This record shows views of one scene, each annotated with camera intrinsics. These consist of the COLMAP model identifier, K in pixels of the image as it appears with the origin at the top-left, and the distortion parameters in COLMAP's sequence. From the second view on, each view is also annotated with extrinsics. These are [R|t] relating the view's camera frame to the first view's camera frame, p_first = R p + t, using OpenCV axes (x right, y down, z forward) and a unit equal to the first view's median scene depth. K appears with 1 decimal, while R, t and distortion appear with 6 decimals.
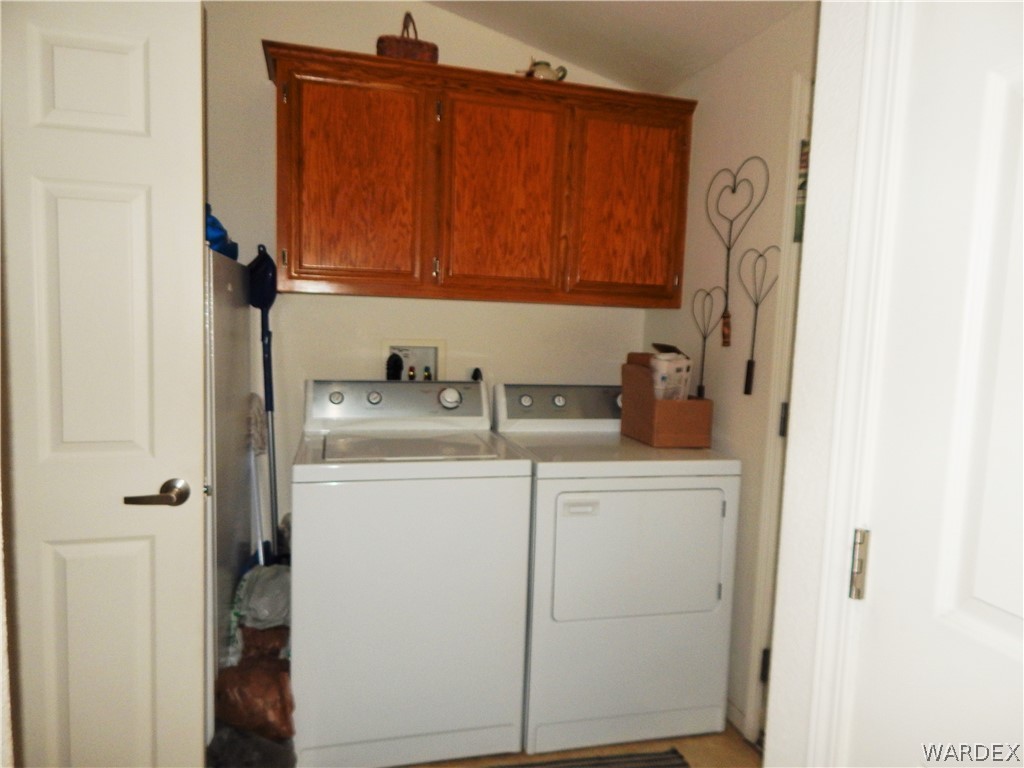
lens RADIAL K [[687.3, 0, 507.9], [0, 687.3, 381.4], [0, 0, 1]] dist [0.010216, -0.012023]
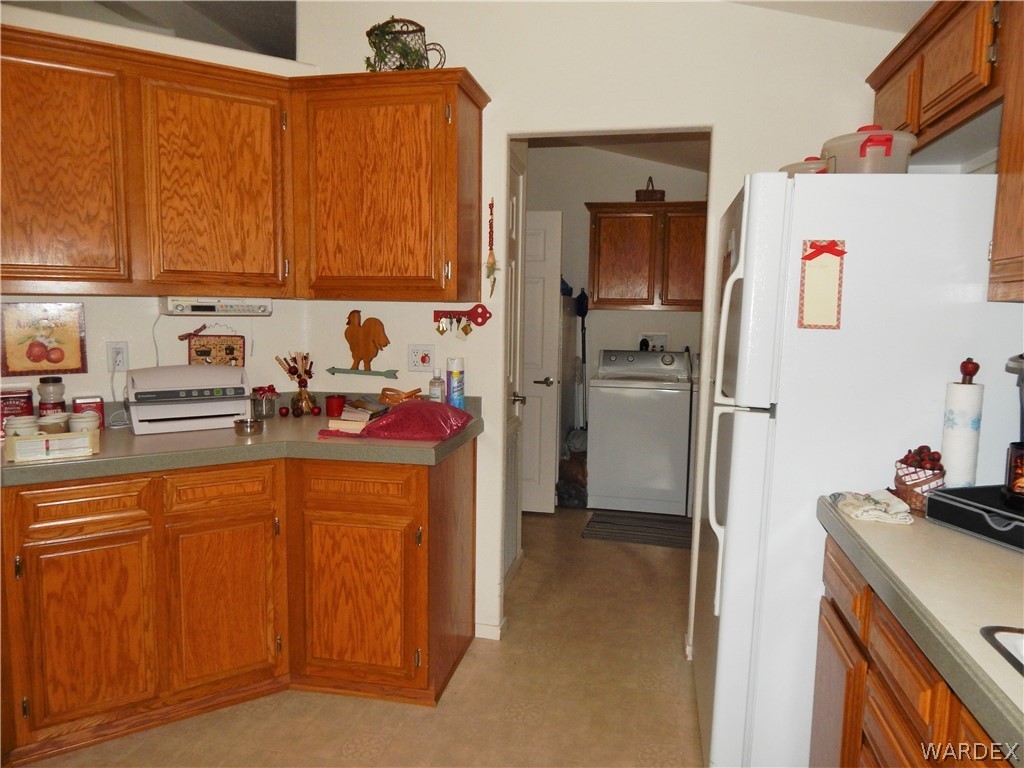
lens RADIAL K [[687.3, 0, 513.4], [0, 687.3, 382.3], [0, 0, 1]] dist [0.010216, -0.012023]
pose [[0.894270, 0.028883, -0.446595, 0.448087], [-0.027065, 0.999579, 0.010450, 0.088594], [0.446709, 0.002742, 0.894675, -1.098040]]
